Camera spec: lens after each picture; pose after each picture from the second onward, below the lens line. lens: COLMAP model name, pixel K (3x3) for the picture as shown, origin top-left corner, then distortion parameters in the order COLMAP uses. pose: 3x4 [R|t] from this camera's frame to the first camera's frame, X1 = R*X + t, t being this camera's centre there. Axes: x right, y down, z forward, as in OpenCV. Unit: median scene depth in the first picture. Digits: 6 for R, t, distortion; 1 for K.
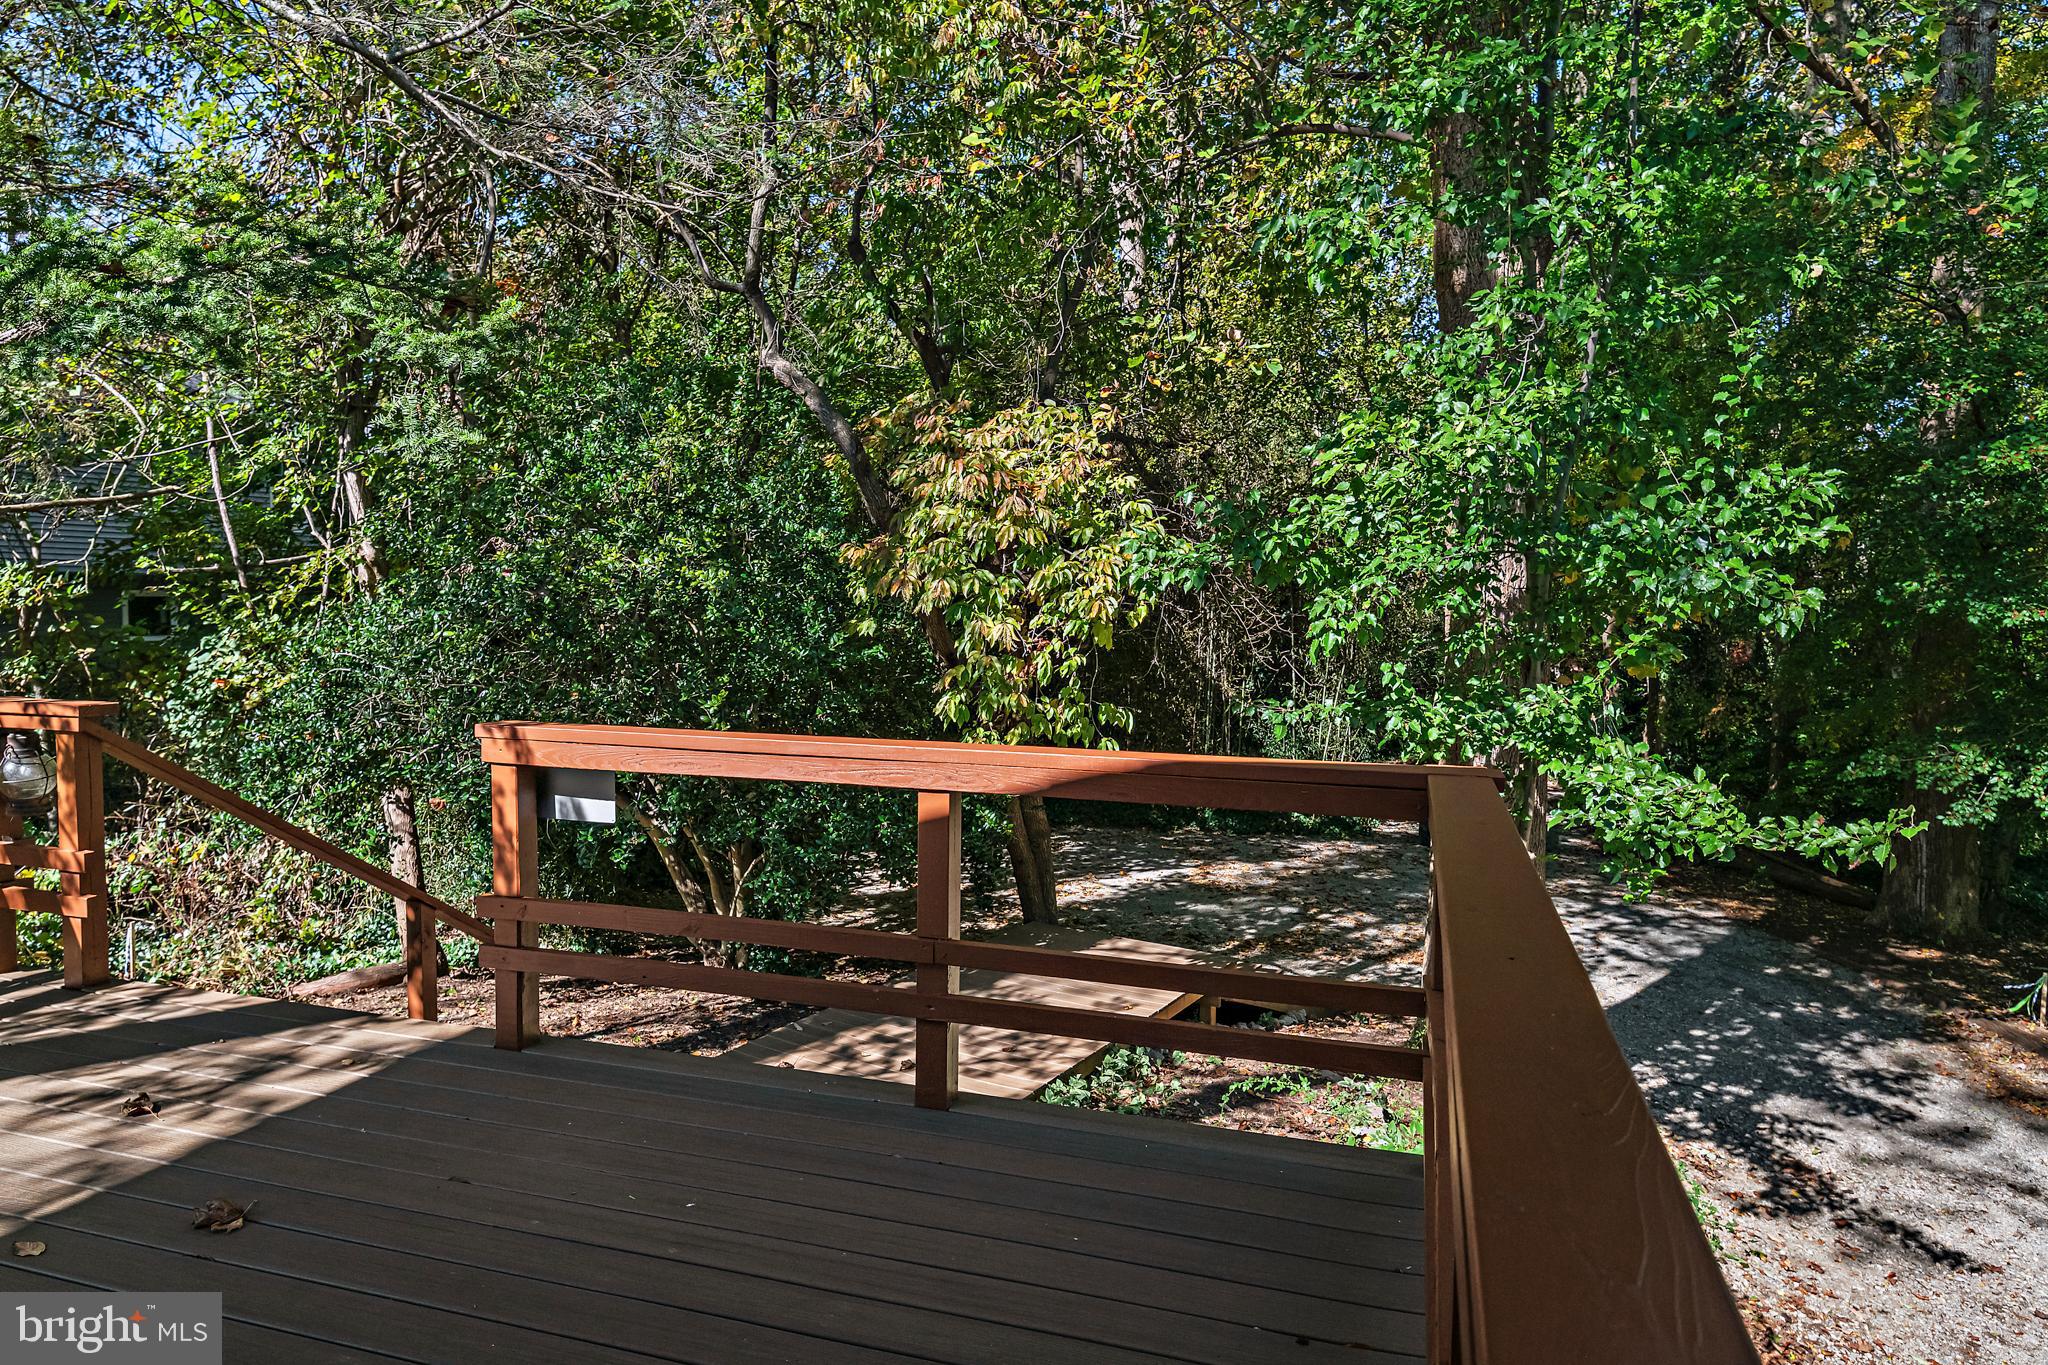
lens RADIAL K [[1295.5, 0, 1026.5], [0, 1295.5, 635.8], [0, 0, 1]] dist [-0.003007, -0.000831]
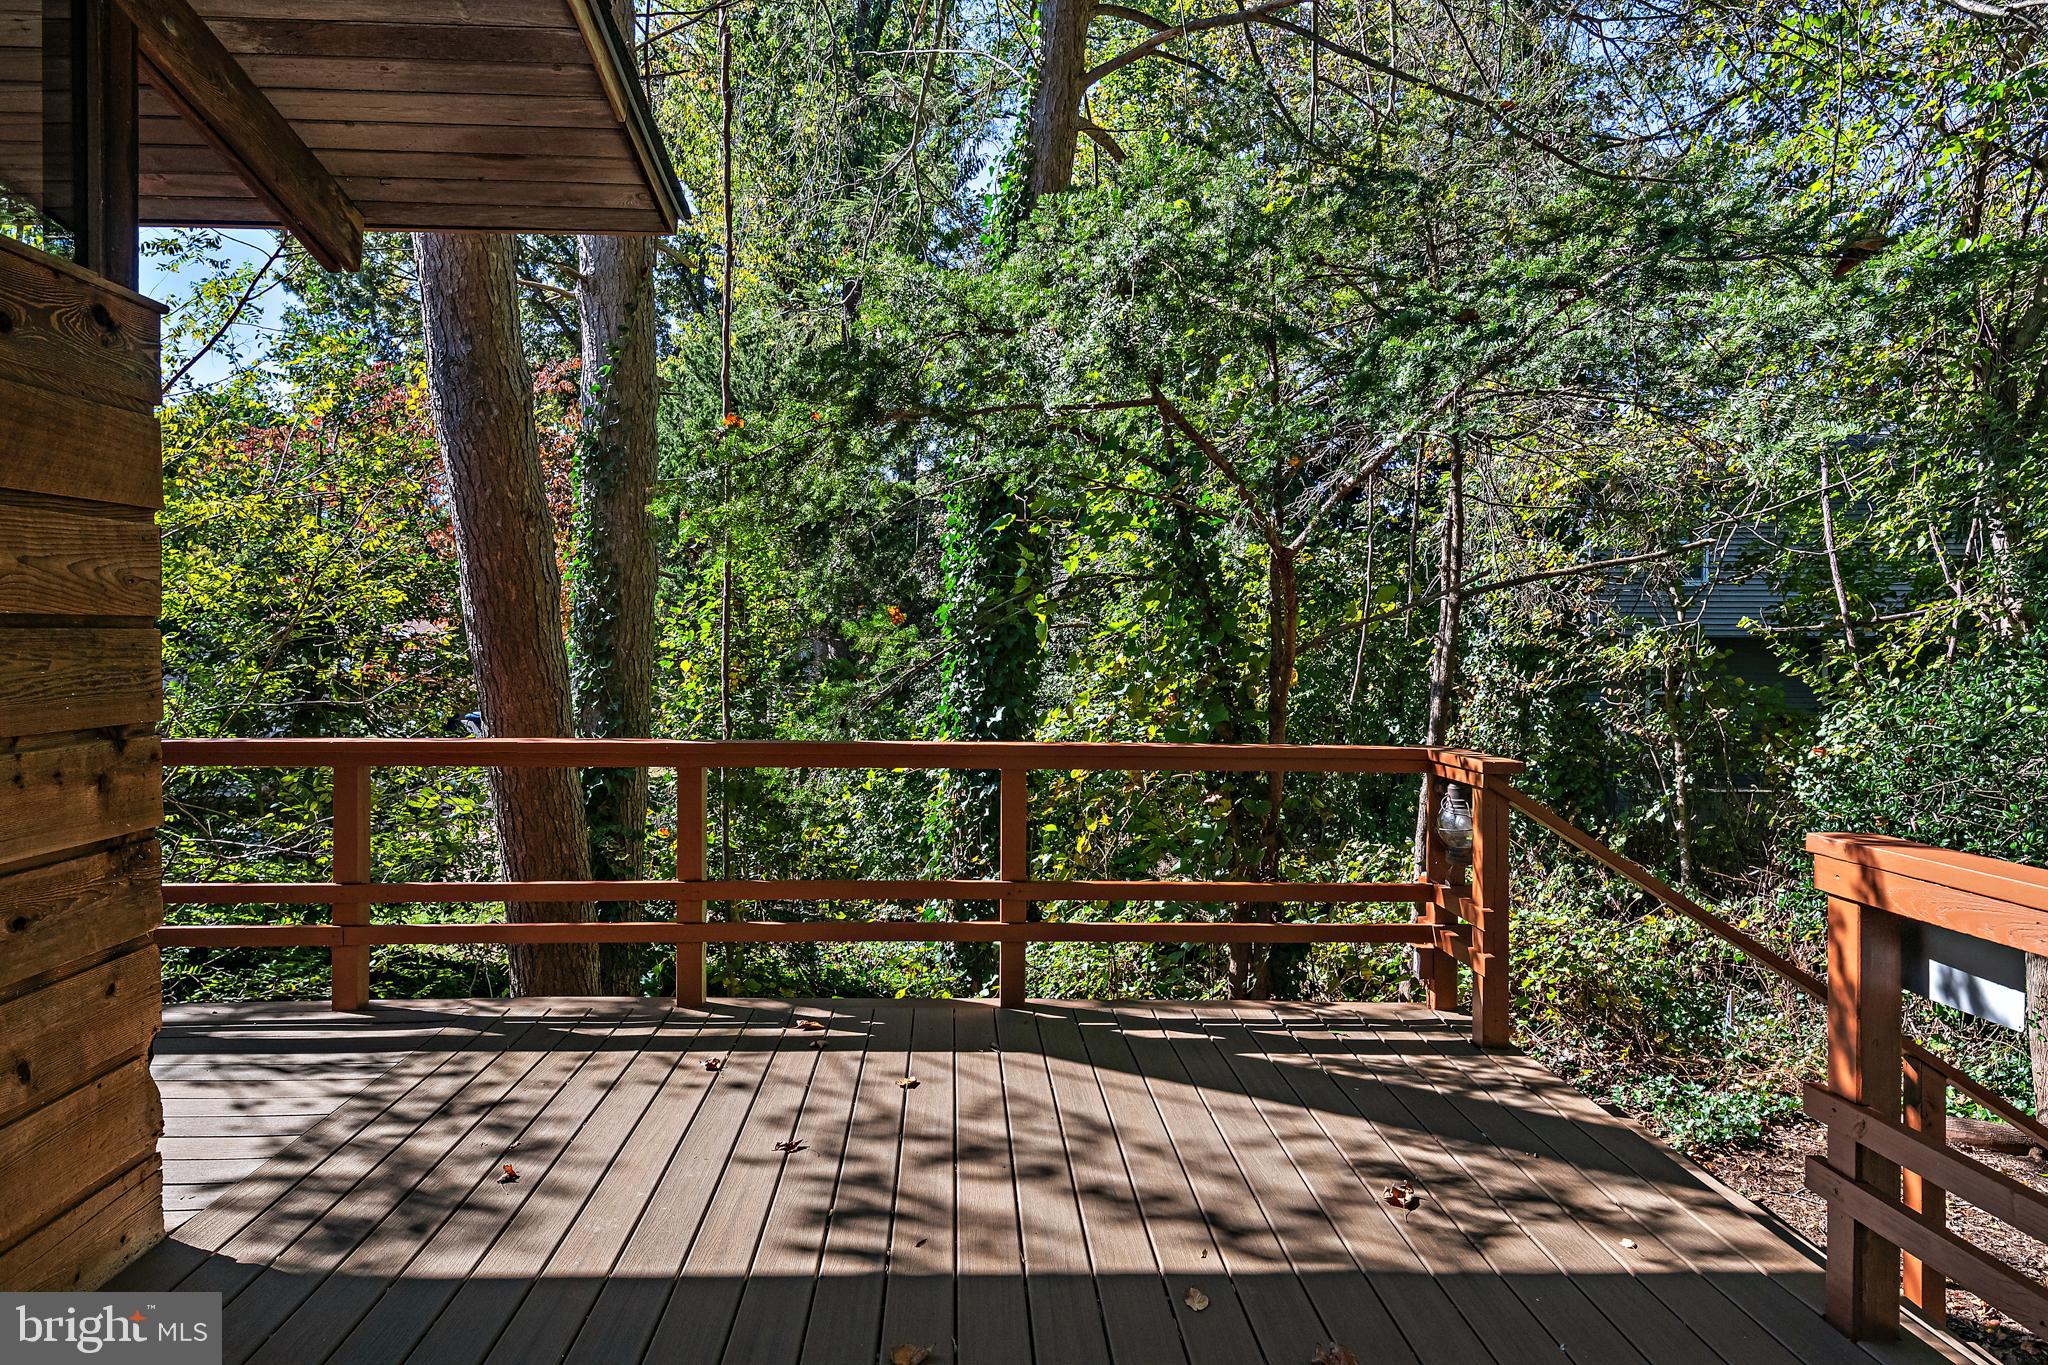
lens RADIAL K [[1295.5, 0, 1026.5], [0, 1295.5, 635.8], [0, 0, 1]] dist [-0.003007, -0.000831]
pose [[0.351802, -0.017563, -0.935910, 0.035205], [-0.026894, 0.999222, -0.028860, -0.003820], [0.935688, 0.035323, 0.351056, 0.144808]]
